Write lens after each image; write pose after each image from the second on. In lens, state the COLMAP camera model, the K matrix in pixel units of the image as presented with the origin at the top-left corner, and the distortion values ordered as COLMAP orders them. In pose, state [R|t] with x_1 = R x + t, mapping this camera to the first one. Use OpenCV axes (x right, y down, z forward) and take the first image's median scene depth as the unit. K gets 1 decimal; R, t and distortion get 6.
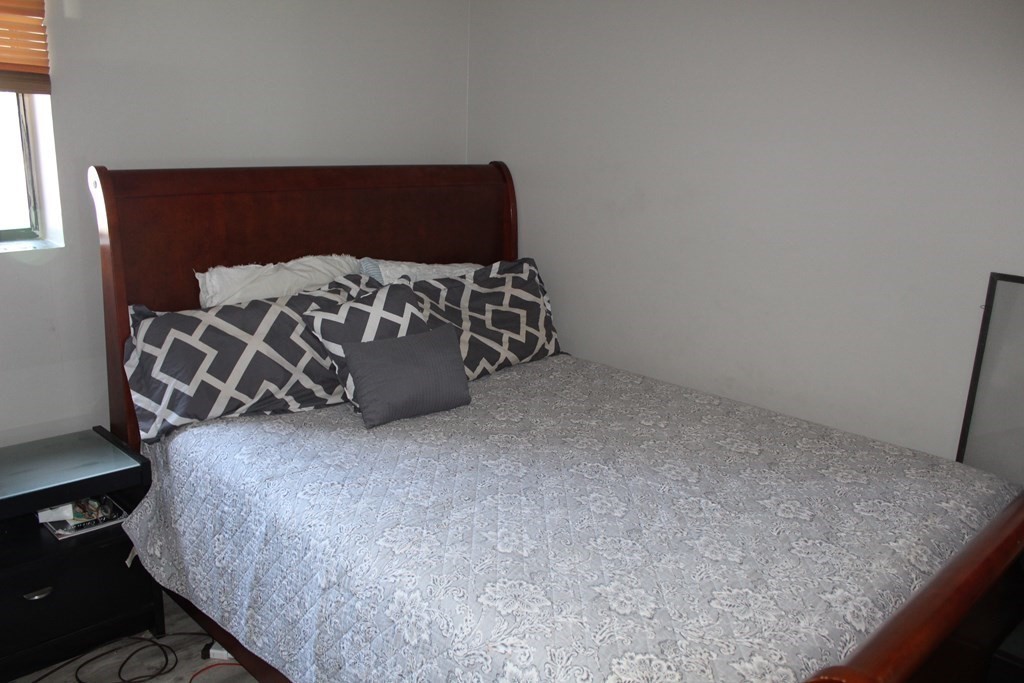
lens RADIAL K [[848.9, 0, 504.4], [0, 848.9, 347.7], [0, 0, 1]] dist [-0.168427, 0.152546]
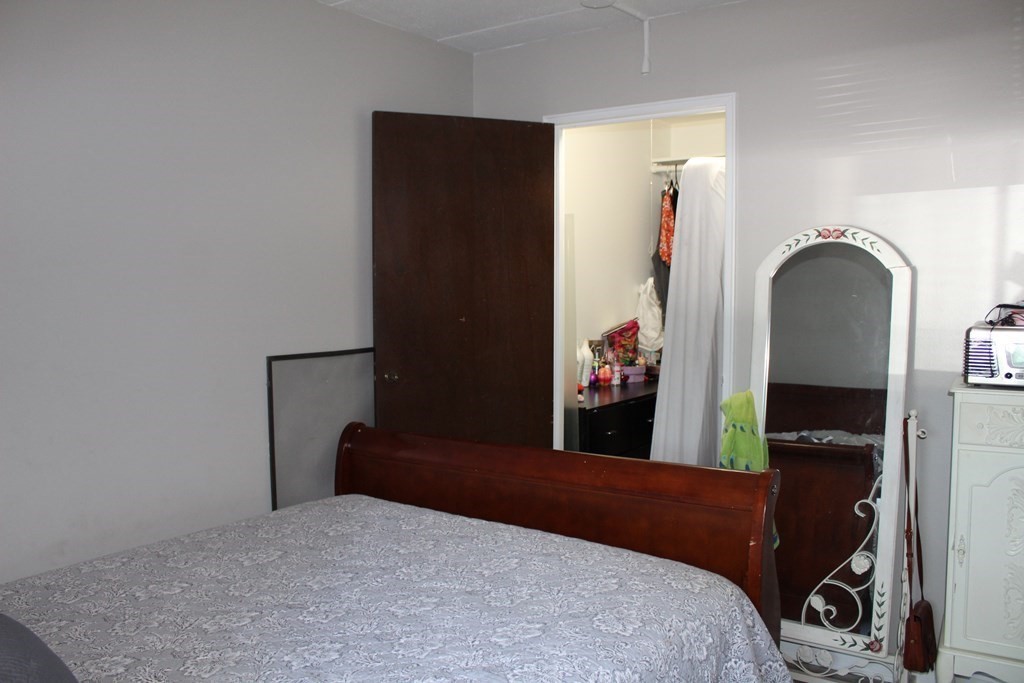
lens RADIAL K [[848.9, 0, 504.4], [0, 848.9, 347.7], [0, 0, 1]] dist [-0.168427, 0.152546]
pose [[-0.180360, -0.106505, 0.977817, -0.772078], [0.237189, 0.960074, 0.148322, -0.217151], [-0.954574, 0.258679, -0.147897, 0.852193]]
